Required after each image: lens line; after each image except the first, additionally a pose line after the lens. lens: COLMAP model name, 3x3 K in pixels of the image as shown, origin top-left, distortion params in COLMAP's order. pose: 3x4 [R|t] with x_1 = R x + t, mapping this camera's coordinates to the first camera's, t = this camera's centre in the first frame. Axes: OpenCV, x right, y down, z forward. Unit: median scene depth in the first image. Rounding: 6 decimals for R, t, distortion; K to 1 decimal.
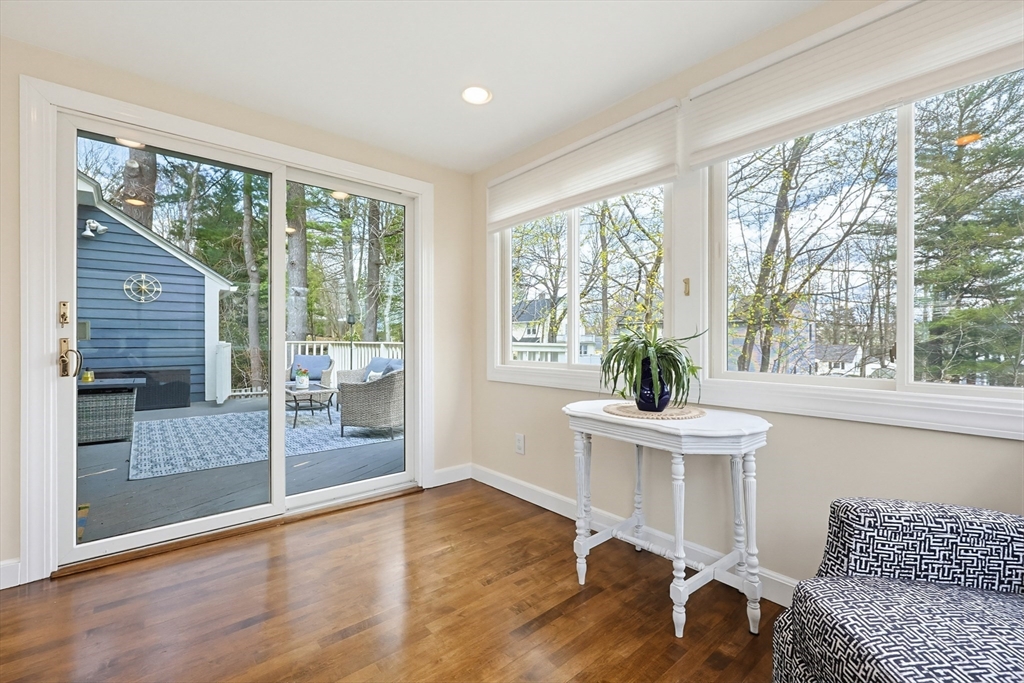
lens RADIAL K [[443.1, 0, 505.8], [0, 443.1, 336.7], [0, 0, 1]] dist [0.002430, -0.001222]
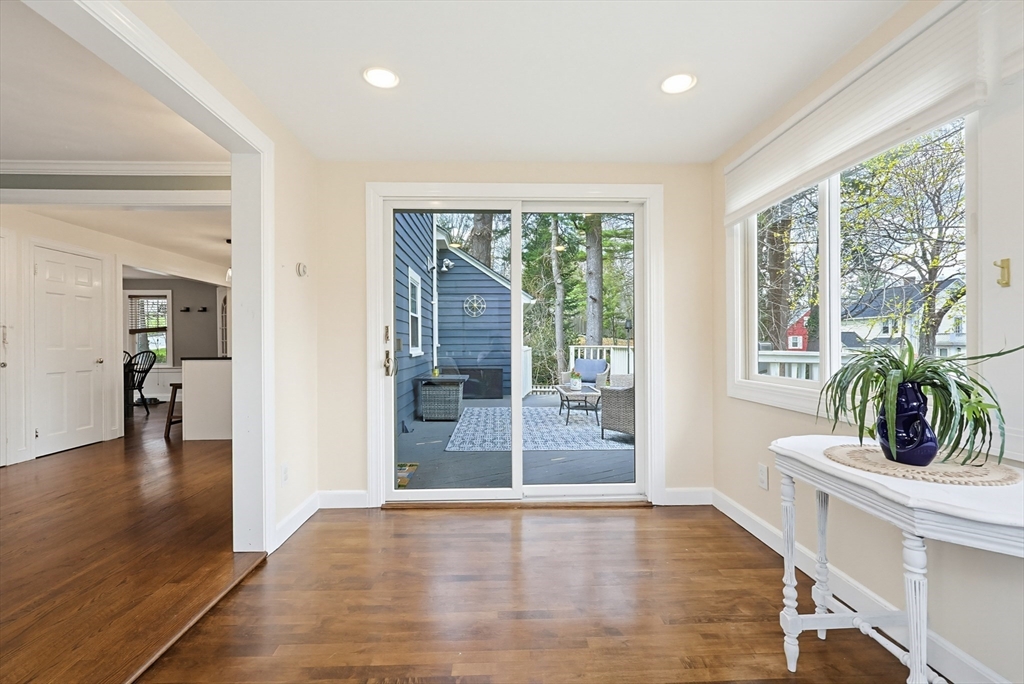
lens RADIAL K [[443.1, 0, 497.4], [0, 443.1, 339.1], [0, 0, 1]] dist [0.002430, -0.001222]
pose [[0.778758, -0.010895, -0.627230, 0.158882], [0.011704, 0.999927, -0.002837, -0.017296], [0.627215, -0.005132, 0.778829, 0.042672]]
